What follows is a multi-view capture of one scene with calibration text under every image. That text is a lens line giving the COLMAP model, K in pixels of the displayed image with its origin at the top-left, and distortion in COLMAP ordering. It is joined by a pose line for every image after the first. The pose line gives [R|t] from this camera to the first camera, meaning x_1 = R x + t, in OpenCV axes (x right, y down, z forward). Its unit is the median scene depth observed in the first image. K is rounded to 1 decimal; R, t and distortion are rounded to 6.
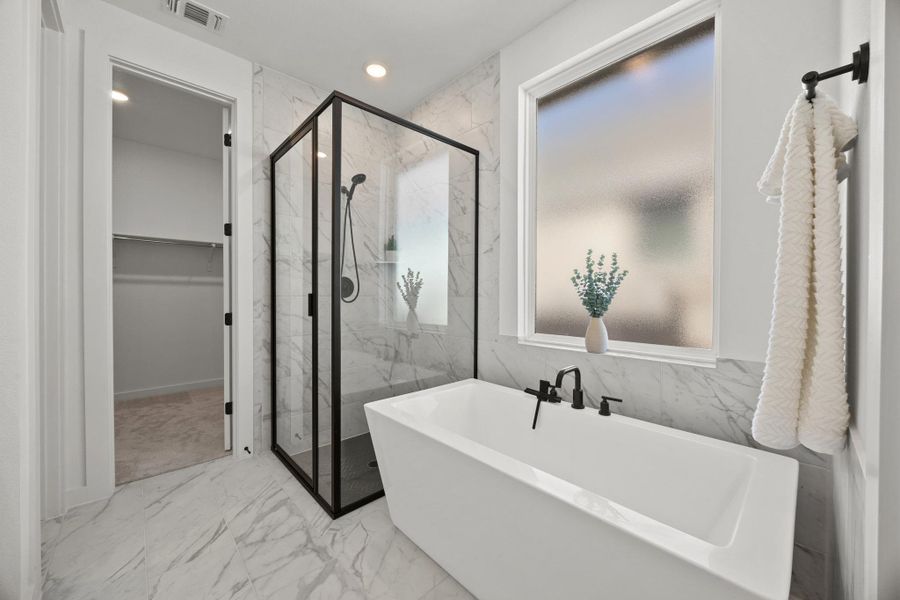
lens RADIAL K [[339.1, 0, 446.3], [0, 339.1, 298.1], [0, 0, 1]] dist [-0.005607, 0.000213]
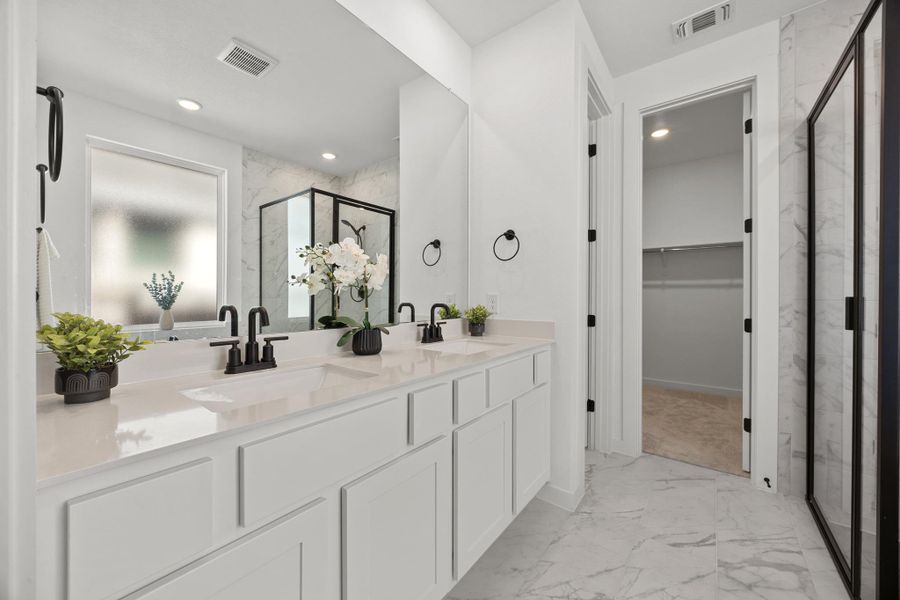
lens RADIAL K [[339.1, 0, 446.3], [0, 339.1, 298.1], [0, 0, 1]] dist [-0.005607, 0.000213]
pose [[0.157182, 0.004293, -0.987560, 0.113605], [-0.013480, 0.999907, 0.002201, -0.001271], [0.987478, 0.012966, 0.157225, 0.069168]]
